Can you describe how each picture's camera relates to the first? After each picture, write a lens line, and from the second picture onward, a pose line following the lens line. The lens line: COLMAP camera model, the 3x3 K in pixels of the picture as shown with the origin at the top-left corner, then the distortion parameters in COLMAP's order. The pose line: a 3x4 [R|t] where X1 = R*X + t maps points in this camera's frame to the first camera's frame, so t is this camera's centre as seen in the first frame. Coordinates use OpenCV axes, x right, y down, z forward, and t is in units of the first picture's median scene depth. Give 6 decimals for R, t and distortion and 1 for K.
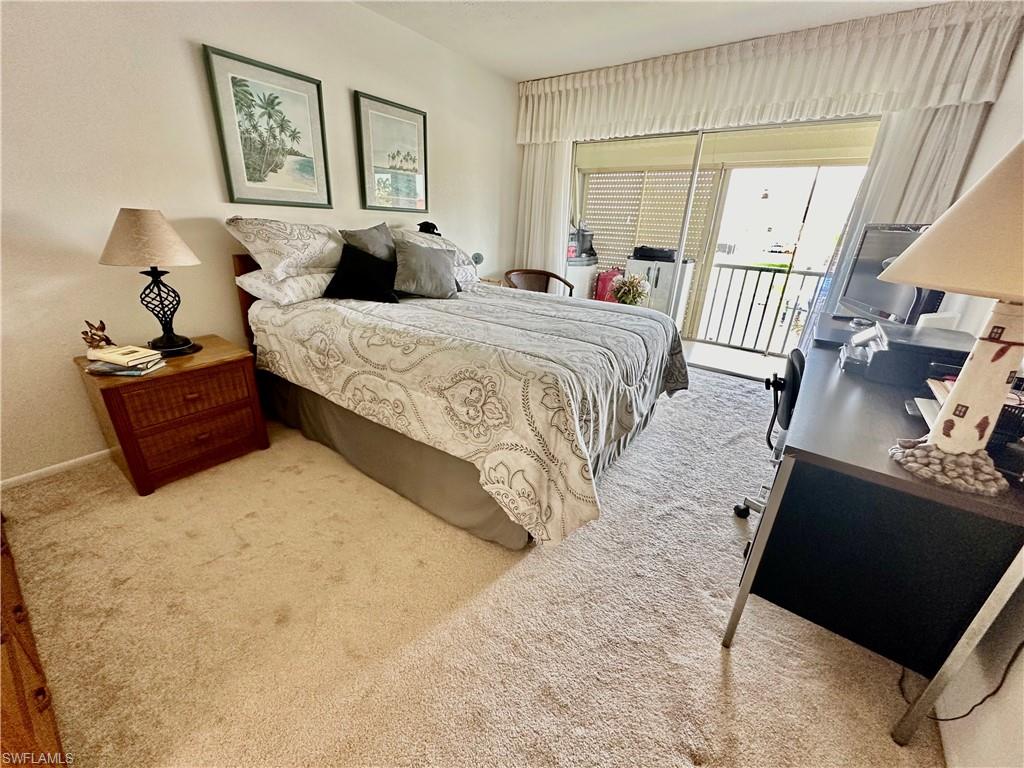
lens RADIAL K [[410.6, 0, 512.0], [0, 410.6, 384.0], [0, 0, 1]] dist [-0.000619, 0.000343]
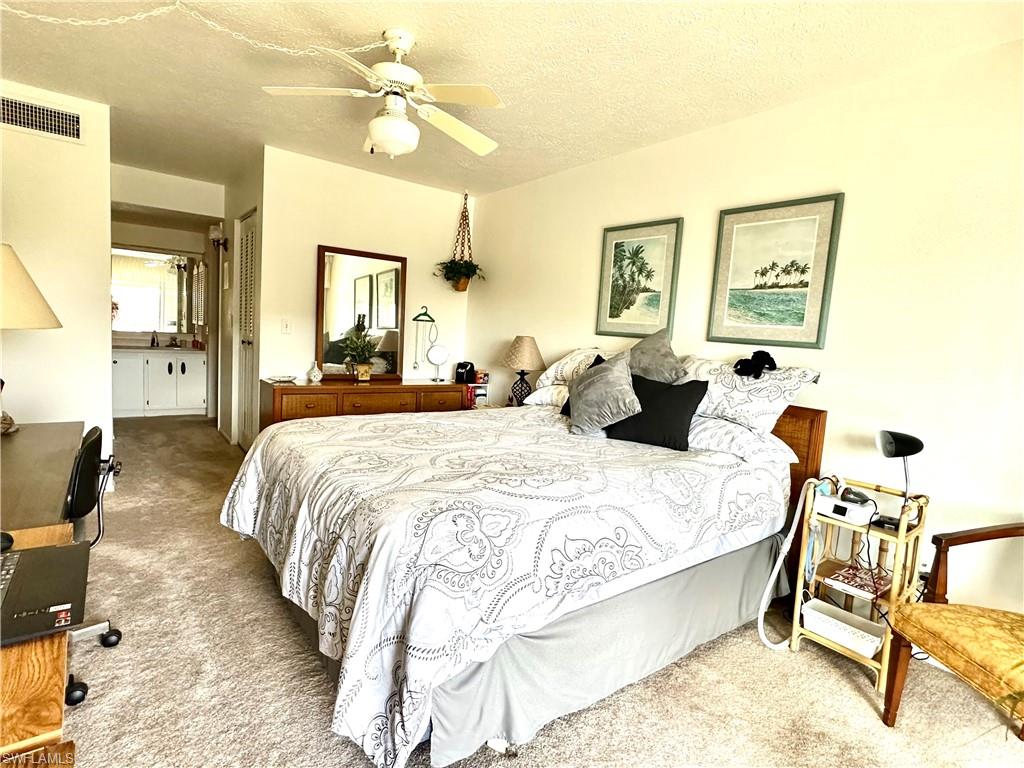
lens RADIAL K [[539.0, 0, 512.0], [0, 539.0, 384.0], [0, 0, 1]] dist [0.001457, 0.000108]
pose [[-0.284009, 0.032635, -0.958266, 0.892031], [-0.426288, 0.890915, 0.156683, -0.423861], [0.858847, 0.452997, -0.239116, 1.154009]]
